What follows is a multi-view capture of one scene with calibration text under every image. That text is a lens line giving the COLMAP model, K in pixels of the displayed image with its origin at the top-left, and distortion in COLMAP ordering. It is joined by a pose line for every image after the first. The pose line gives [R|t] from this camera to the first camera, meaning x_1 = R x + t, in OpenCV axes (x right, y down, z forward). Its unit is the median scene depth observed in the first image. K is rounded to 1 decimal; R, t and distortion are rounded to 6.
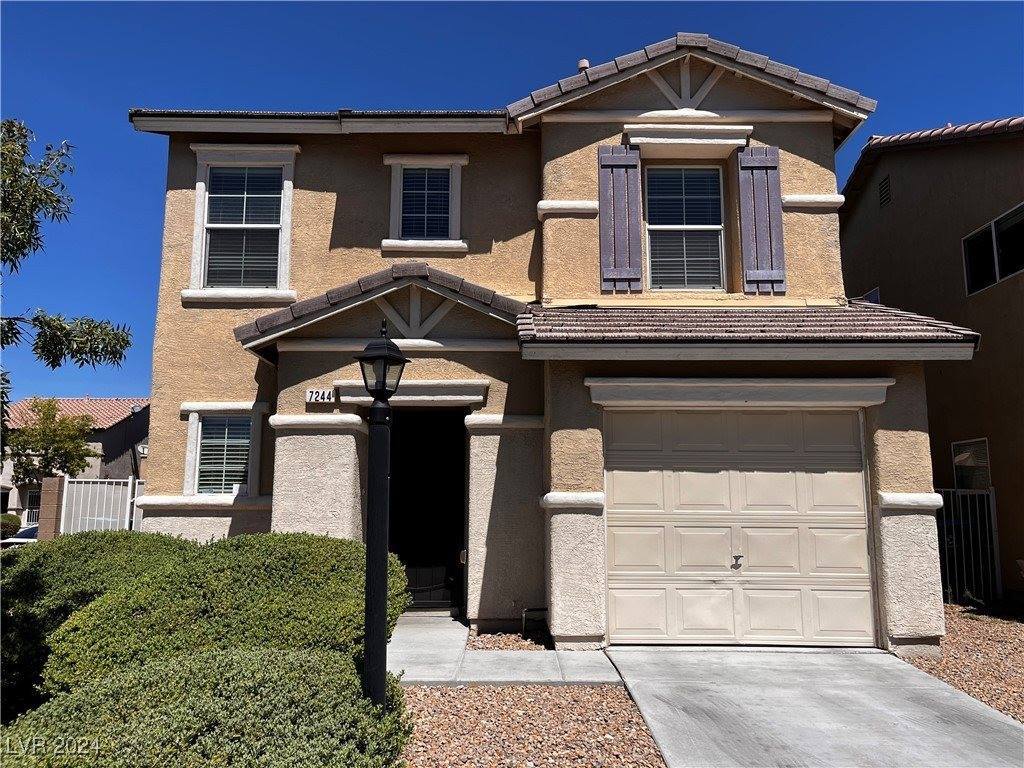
lens RADIAL K [[782.2, 0, 512.0], [0, 782.2, 384.0], [0, 0, 1]] dist [0.047322, -0.045367]
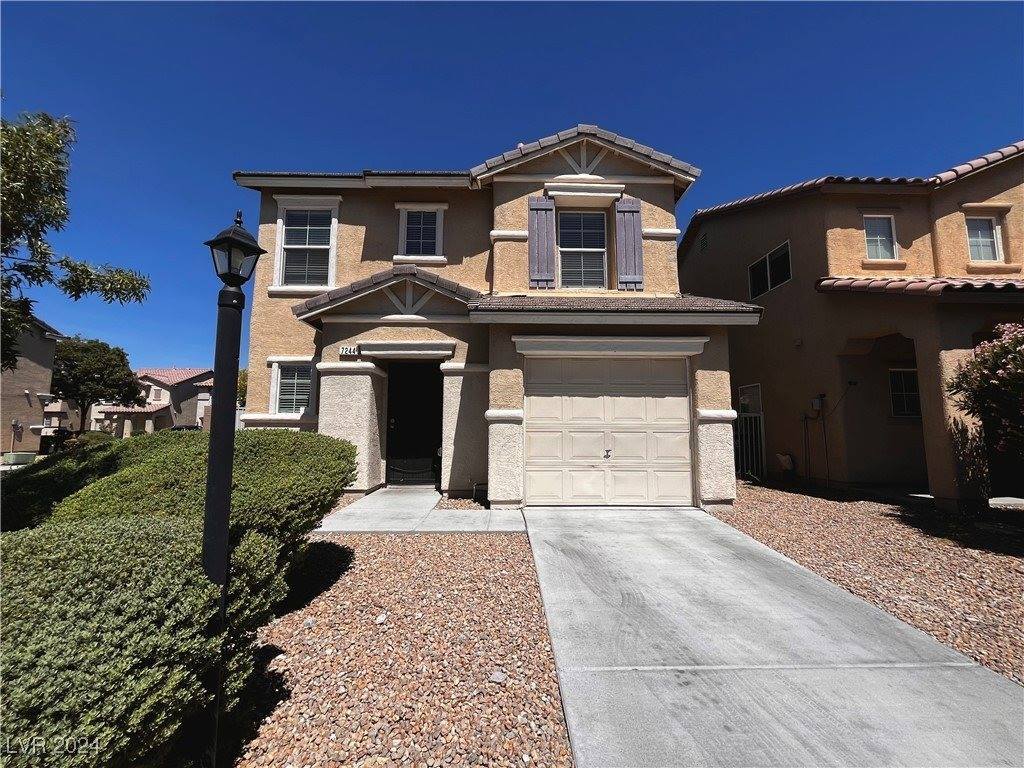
lens RADIAL K [[415.7, 0, 512.4], [0, 415.7, 385.7], [0, 0, 1]] dist [-0.002051, -0.000335]
pose [[0.999844, 0.002896, 0.017425, 0.069534], [-0.003704, 0.998911, 0.046511, 0.045038], [-0.017272, -0.046568, 0.998766, 0.154348]]
